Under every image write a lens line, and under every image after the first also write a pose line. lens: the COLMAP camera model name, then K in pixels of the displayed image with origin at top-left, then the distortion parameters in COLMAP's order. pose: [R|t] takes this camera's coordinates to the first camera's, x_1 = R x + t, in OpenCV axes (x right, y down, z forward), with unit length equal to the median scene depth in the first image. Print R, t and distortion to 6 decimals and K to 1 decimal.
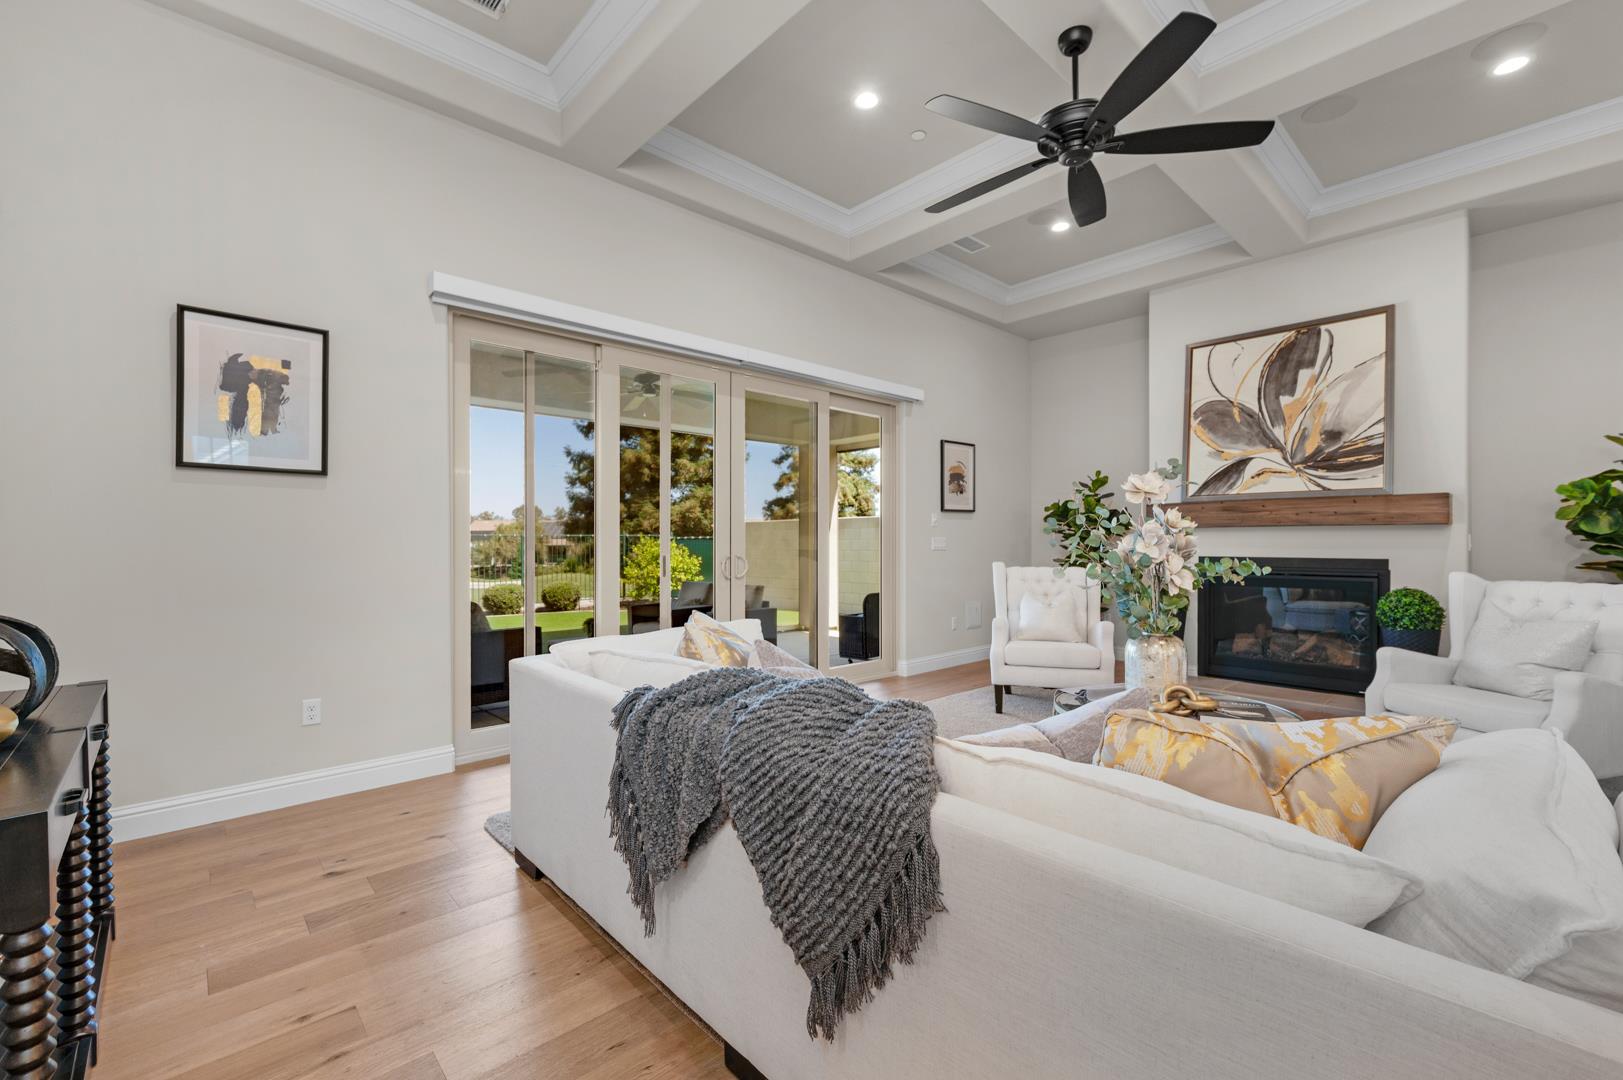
lens RADIAL K [[682.1, 0, 760.0], [0, 682.1, 542.6], [0, 0, 1]] dist [0.017233, -0.000547]
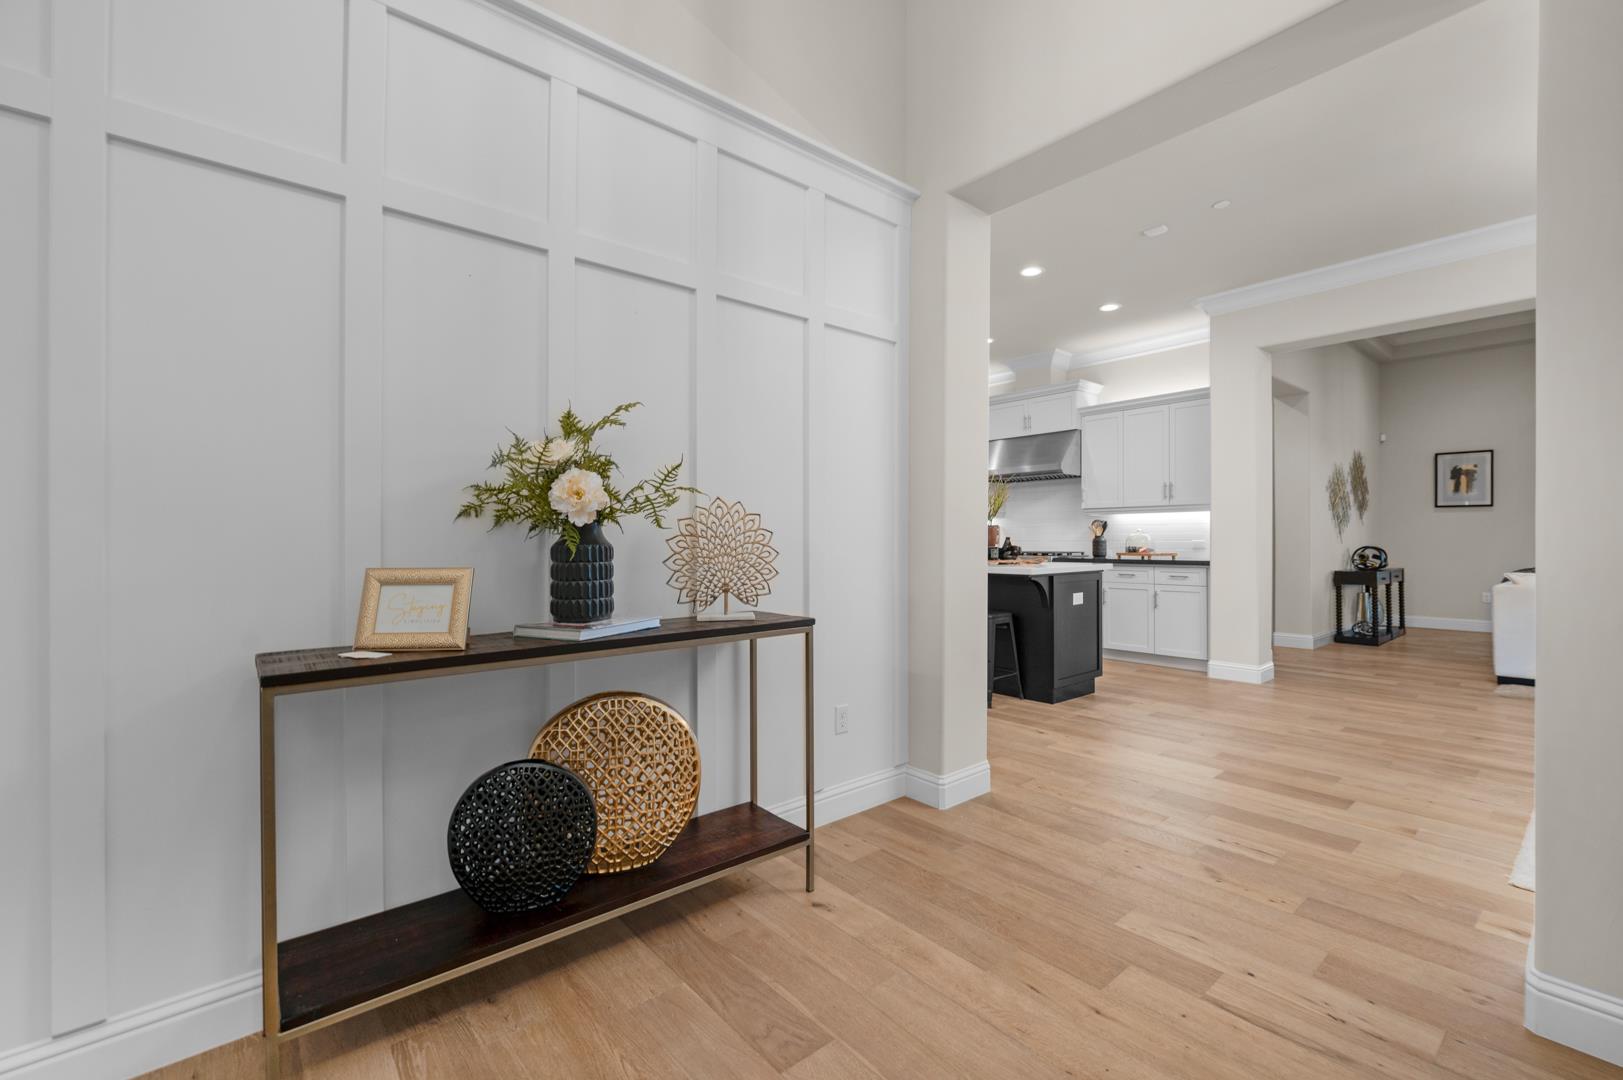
lens RADIAL K [[663.4, 0, 835.9], [0, 663.4, 538.9], [0, 0, 1]] dist [-0.000158, -0.000093]
pose [[-0.009642, 0.001110, -0.999953, 1.157389], [0.004201, 0.999991, 0.001069, 0.007420], [0.999945, -0.004191, -0.009646, -0.886205]]
